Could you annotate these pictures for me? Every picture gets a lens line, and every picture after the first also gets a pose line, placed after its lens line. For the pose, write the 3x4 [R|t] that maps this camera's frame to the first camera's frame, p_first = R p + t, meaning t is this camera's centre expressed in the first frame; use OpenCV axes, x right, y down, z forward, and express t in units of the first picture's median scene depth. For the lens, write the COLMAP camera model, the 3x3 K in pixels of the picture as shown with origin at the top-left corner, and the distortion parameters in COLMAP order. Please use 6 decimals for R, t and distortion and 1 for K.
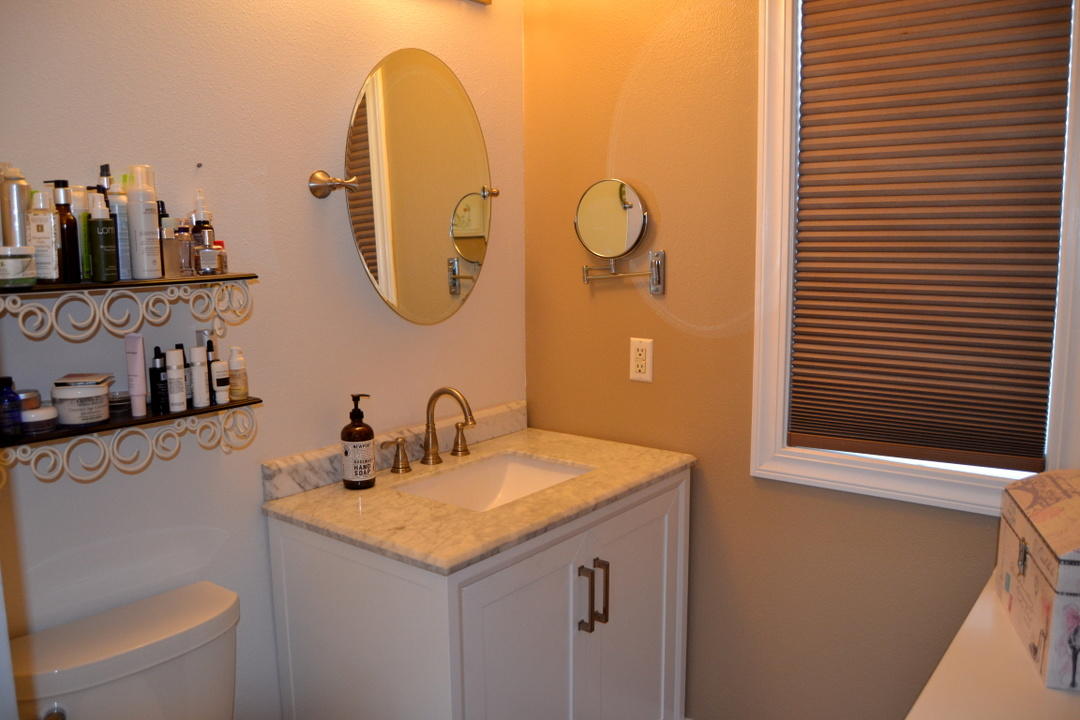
lens RADIAL K [[862.5, 0, 539.5], [0, 862.5, 359.0], [0, 0, 1]] dist [-0.072681, -0.001848]
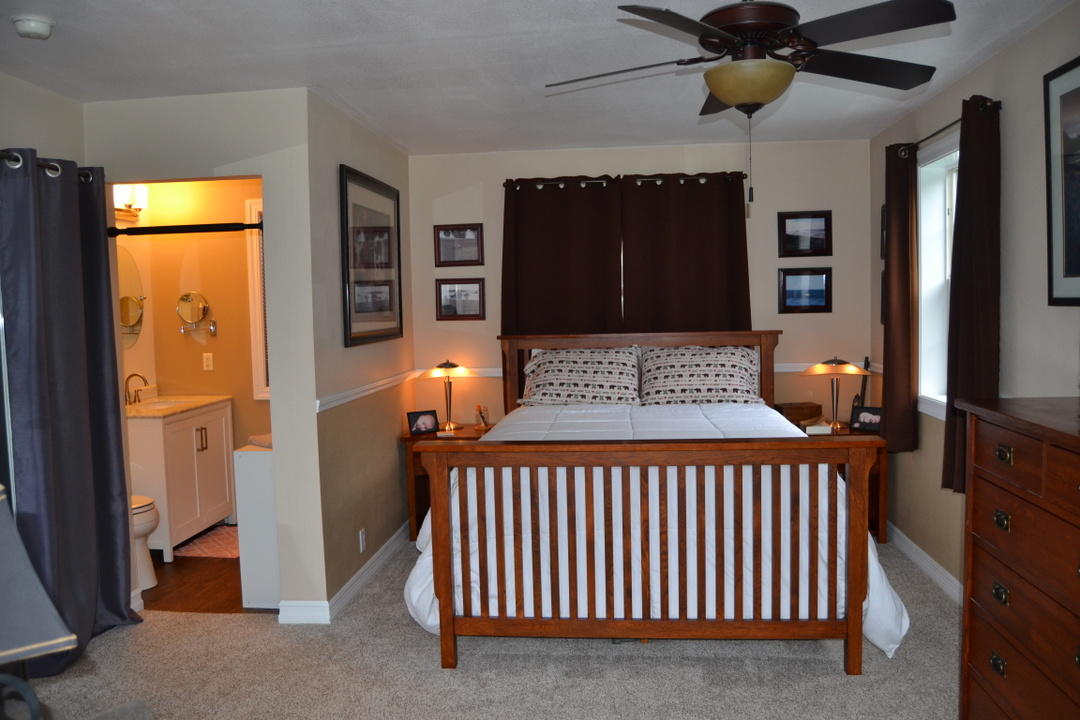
lens RADIAL K [[862.5, 0, 539.6], [0, 862.5, 361.7], [0, 0, 1]] dist [-0.072681, -0.001848]
pose [[0.839742, -0.048193, 0.540843, -0.446589], [0.094320, 0.993858, -0.057885, 0.252082], [-0.534732, 0.099621, 0.839129, -1.738301]]
